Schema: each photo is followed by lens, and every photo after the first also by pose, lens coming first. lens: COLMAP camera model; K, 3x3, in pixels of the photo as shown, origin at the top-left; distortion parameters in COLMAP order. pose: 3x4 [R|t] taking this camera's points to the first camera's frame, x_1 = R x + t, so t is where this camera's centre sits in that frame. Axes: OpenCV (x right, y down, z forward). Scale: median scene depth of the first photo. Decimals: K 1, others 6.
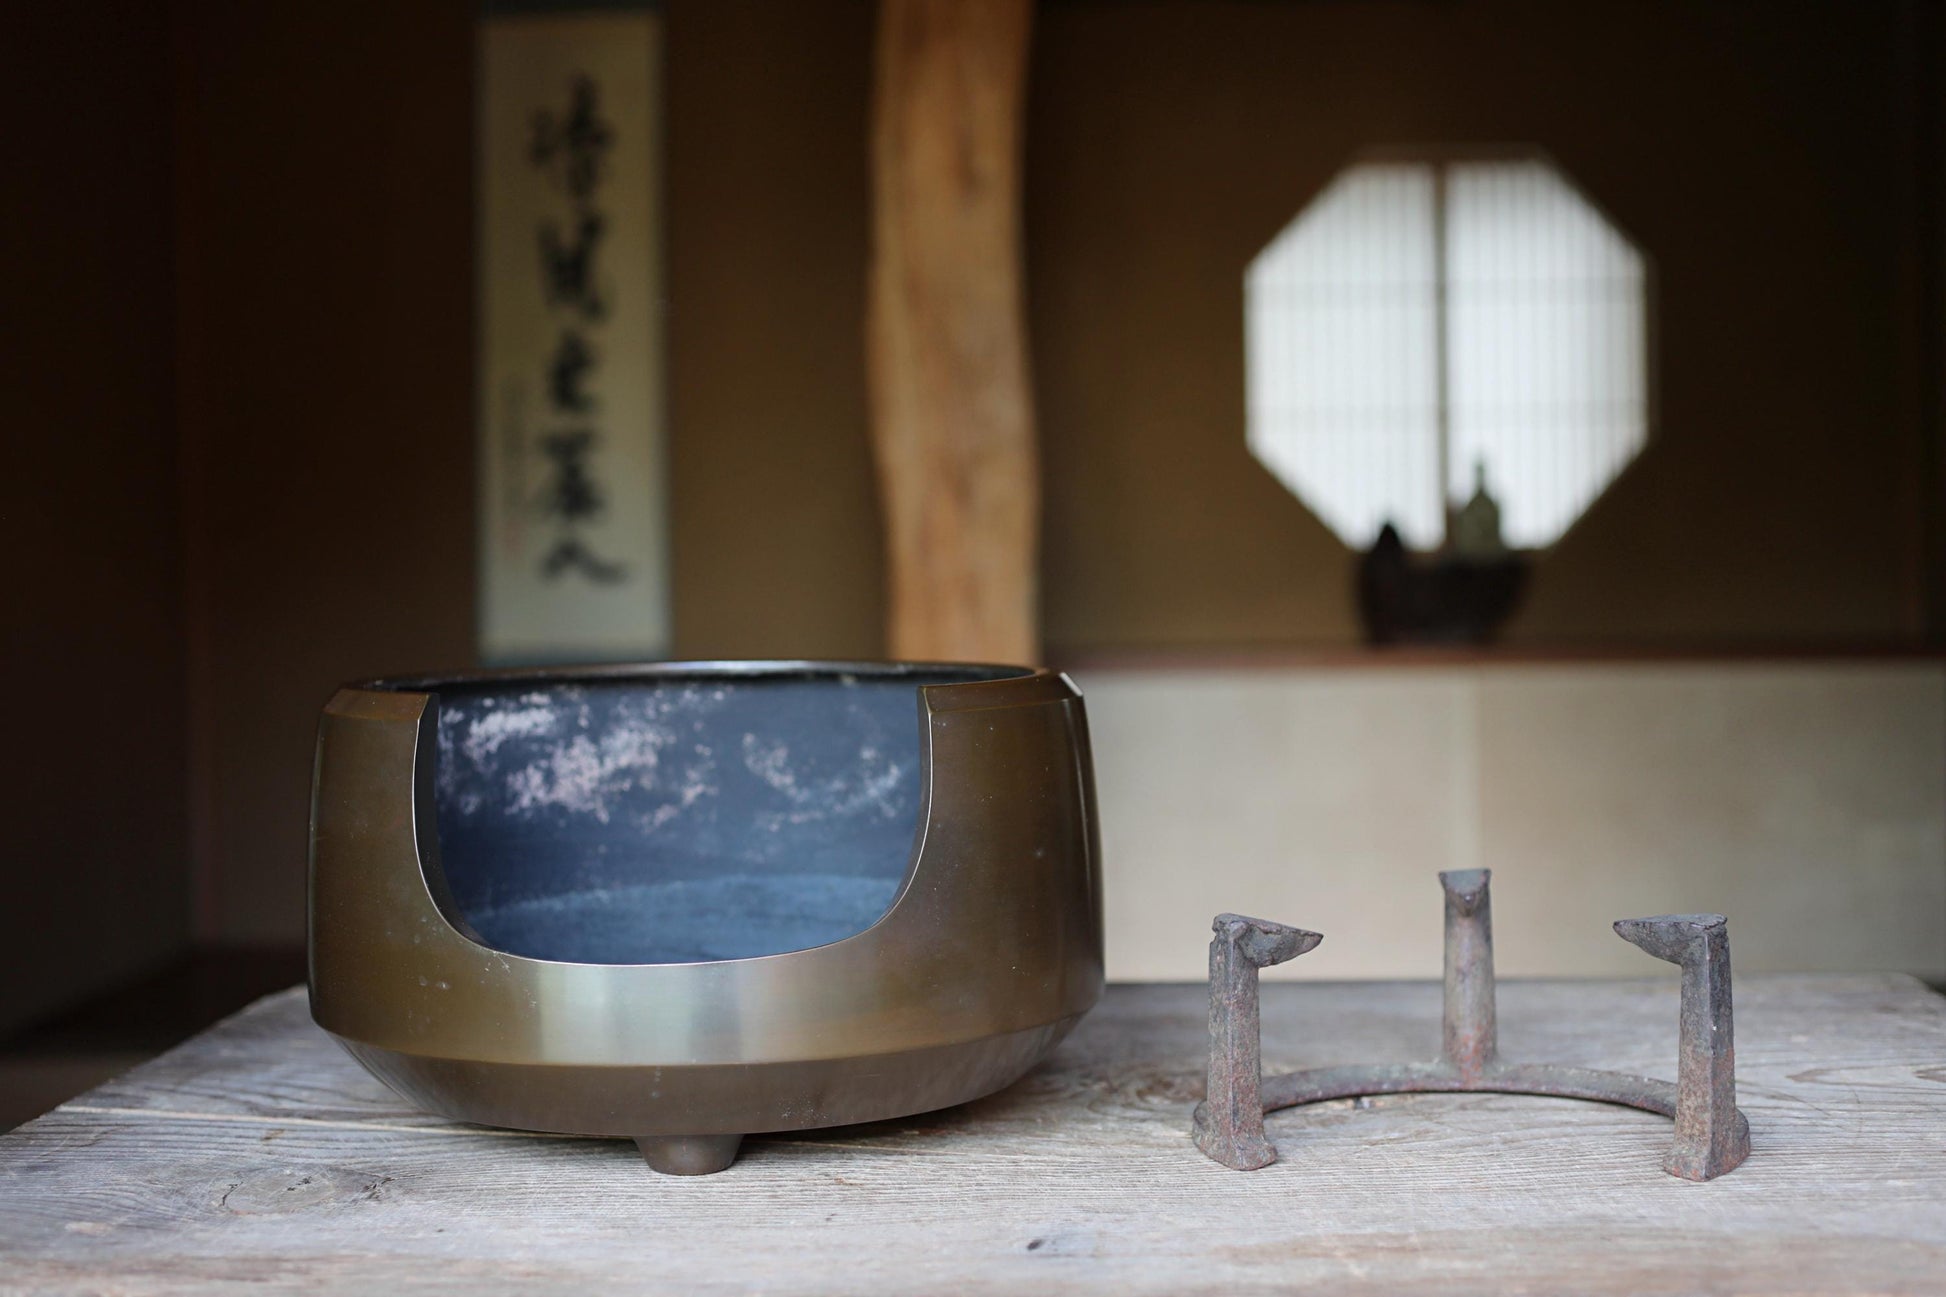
lens RADIAL K [[3284.4, 0, 938.4], [0, 3284.4, 543.7], [0, 0, 1]] dist [-0.028731, 0.187284]
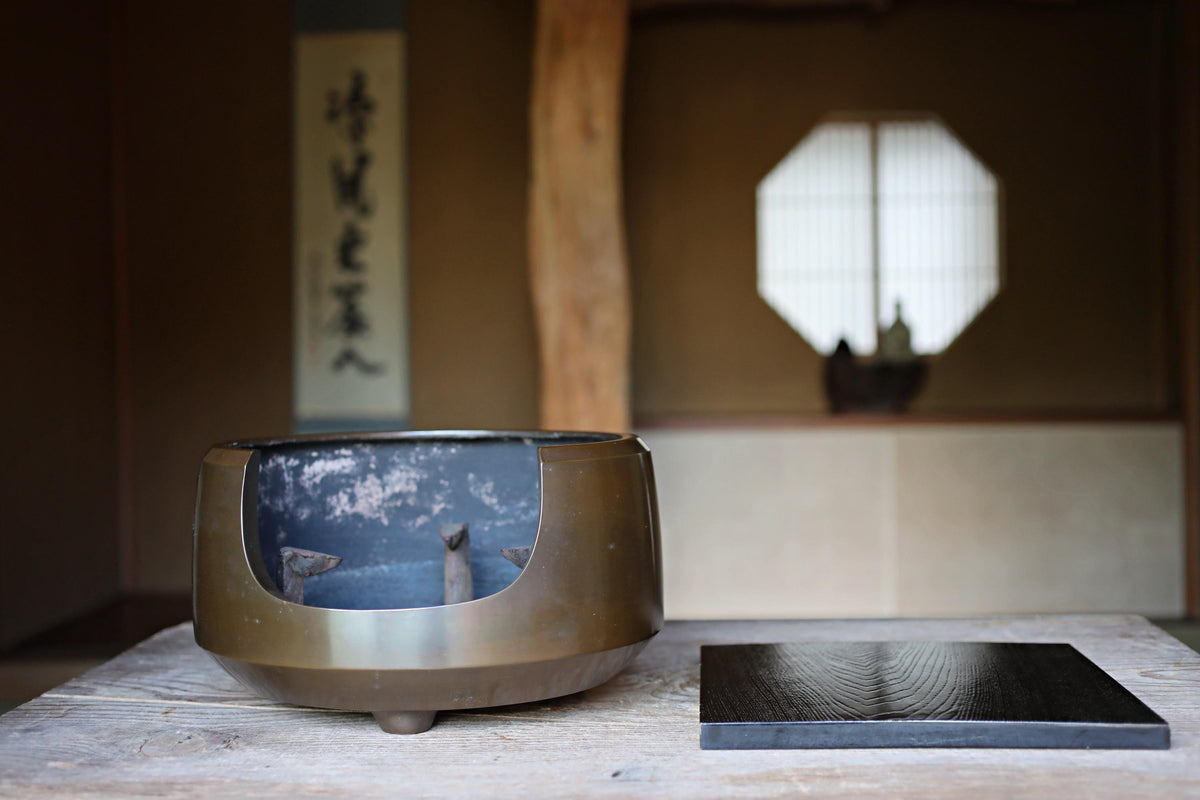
lens RADIAL K [[2025.3, 0, 578.7], [0, 2025.3, 335.4], [0, 0, 1]] dist [-0.028731, 0.187284]
pose [[0.999999, -0.001064, 0.000114, 0.008943], [0.001065, 0.999982, -0.005832, -0.007567], [-0.000108, 0.005832, 0.999983, -0.047837]]
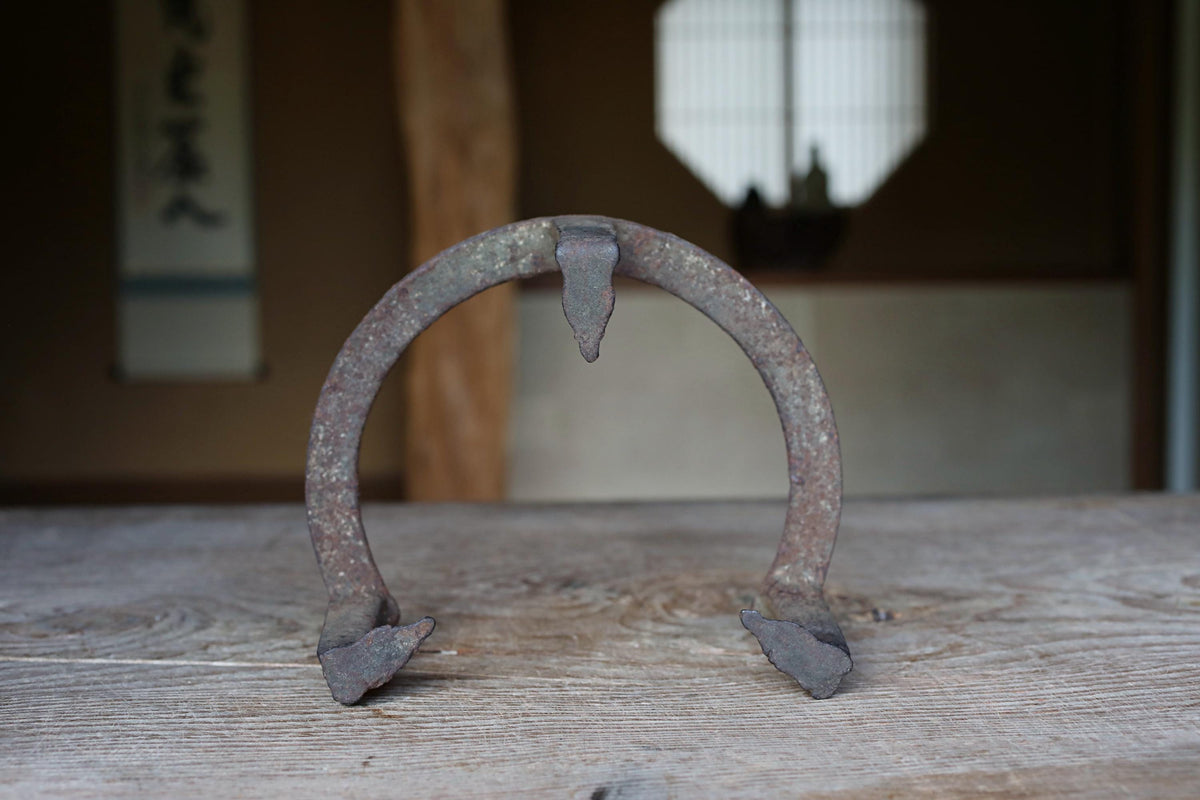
lens RADIAL K [[1850.6, 0, 595.2], [0, 1850.6, 401.2], [0, 0, 1]] dist [-0.041239, 0.283849]
pose [[0.996097, -0.003379, 0.088203, -0.013855], [-0.003538, 0.996936, 0.078142, 0.060403], [-0.088197, -0.078149, 0.993033, 0.454944]]
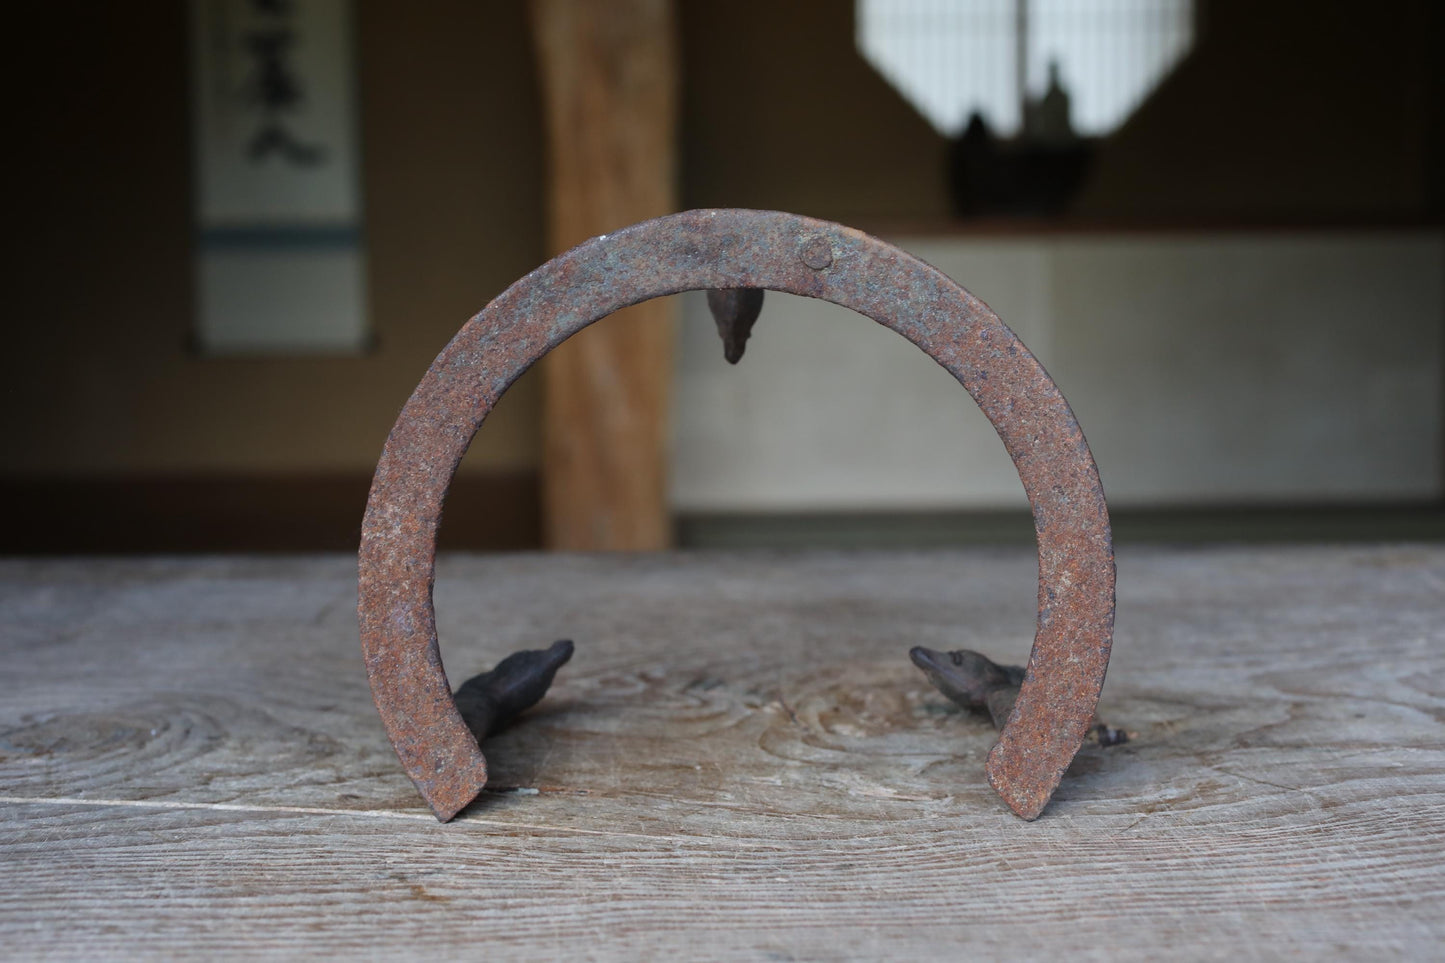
lens RADIAL K [[2190.0, 0, 722.0], [0, 2190.0, 481.5], [0, 0, 1]] dist [-0.027699, 0.187405]
pose [[0.998600, -0.006088, 0.052537, 0.010387], [-0.001171, 0.990563, 0.137053, 0.041664], [-0.052876, -0.136923, 0.989169, 0.526934]]
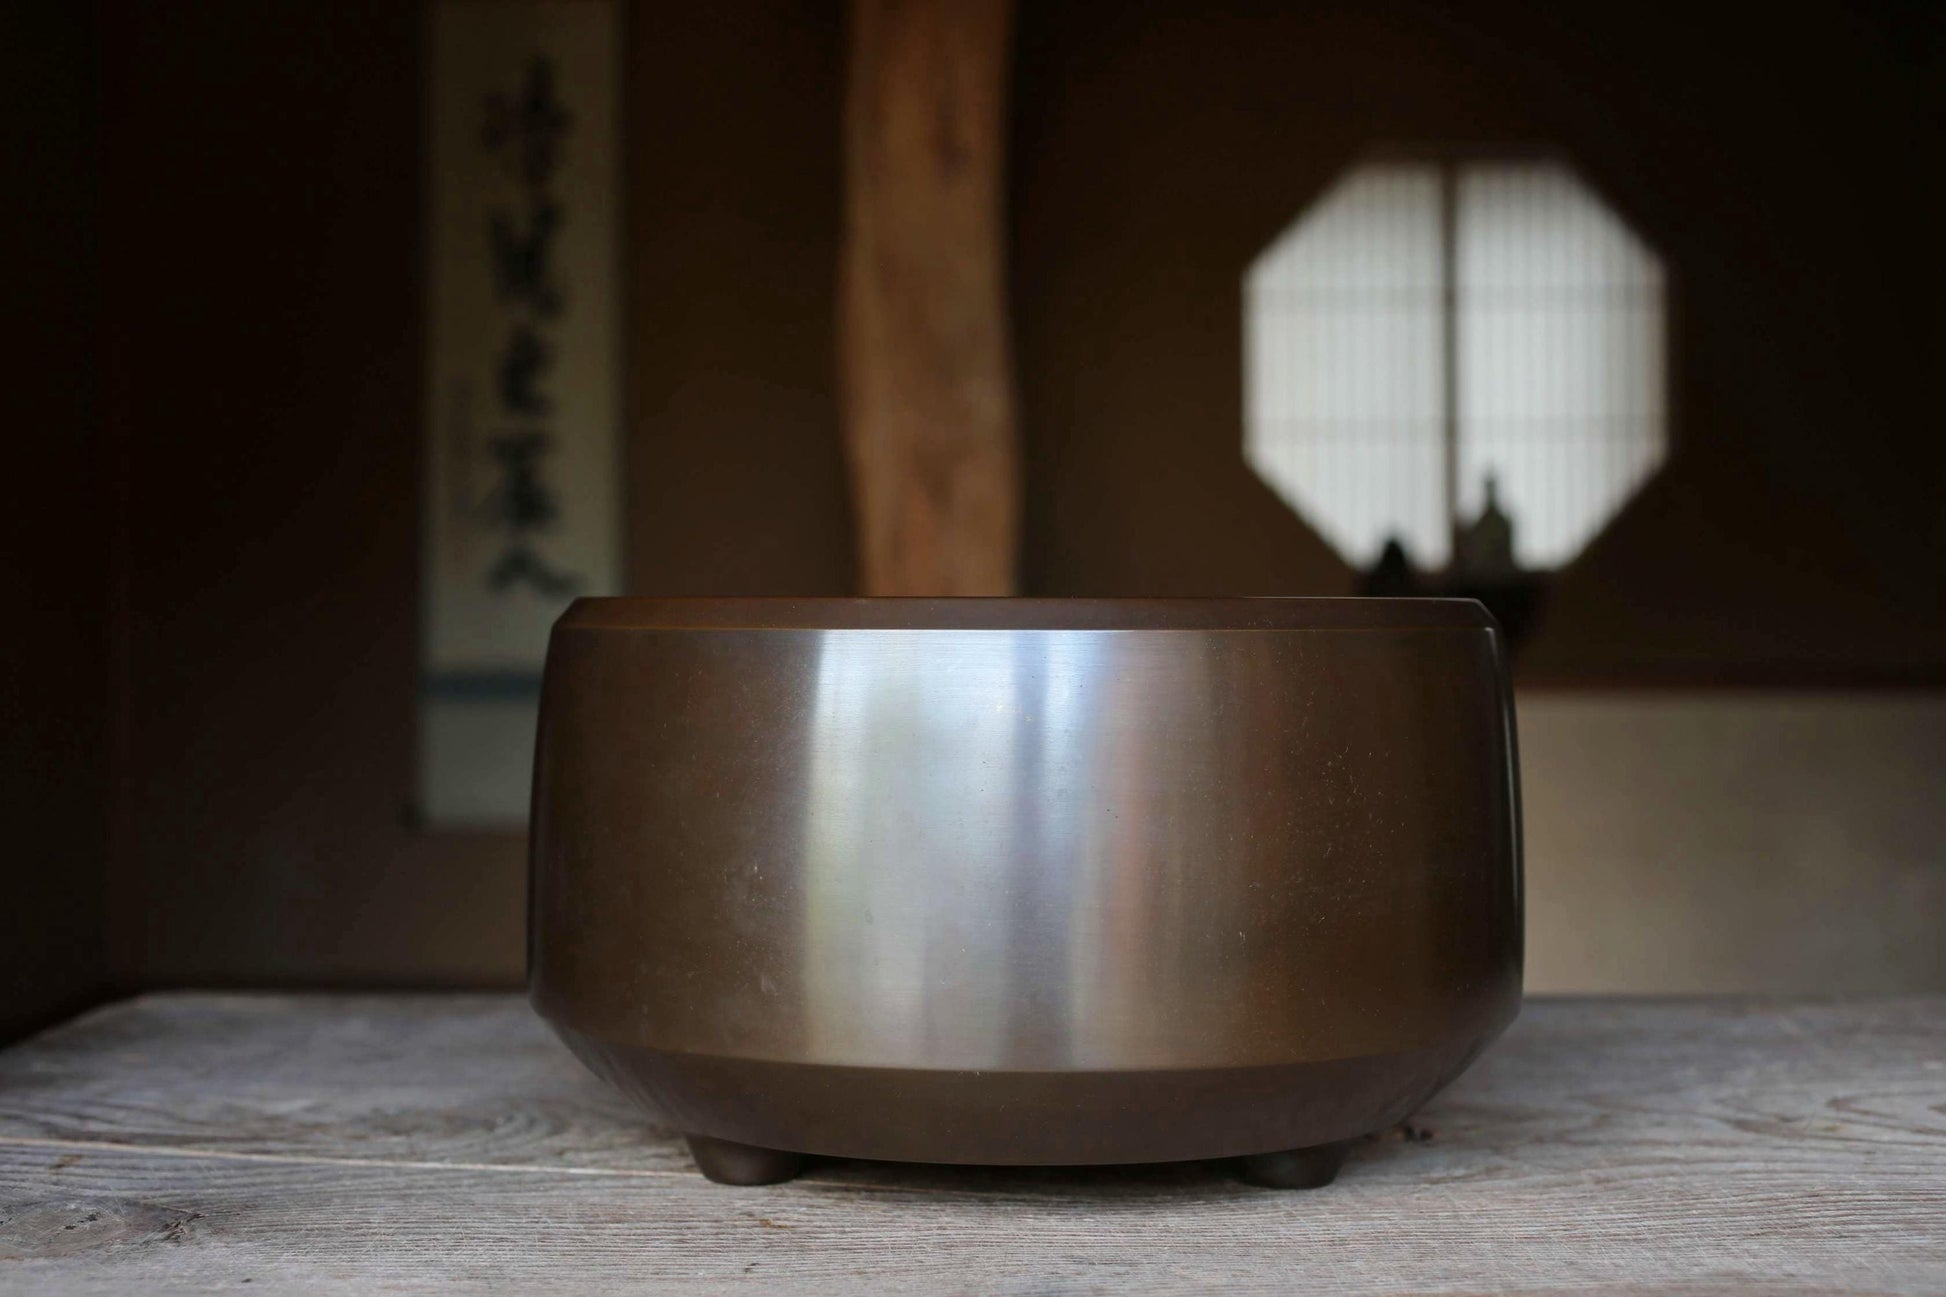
lens RADIAL K [[3191.6, 0, 956.8], [0, 3191.6, 623.3], [0, 0, 1]] dist [-0.041228, 0.304023]
pose [[0.999887, 0.010060, 0.011174, 0.005712], [-0.010046, 0.999949, -0.001307, 0.048467], [-0.011186, 0.001195, 0.999937, 0.222241]]
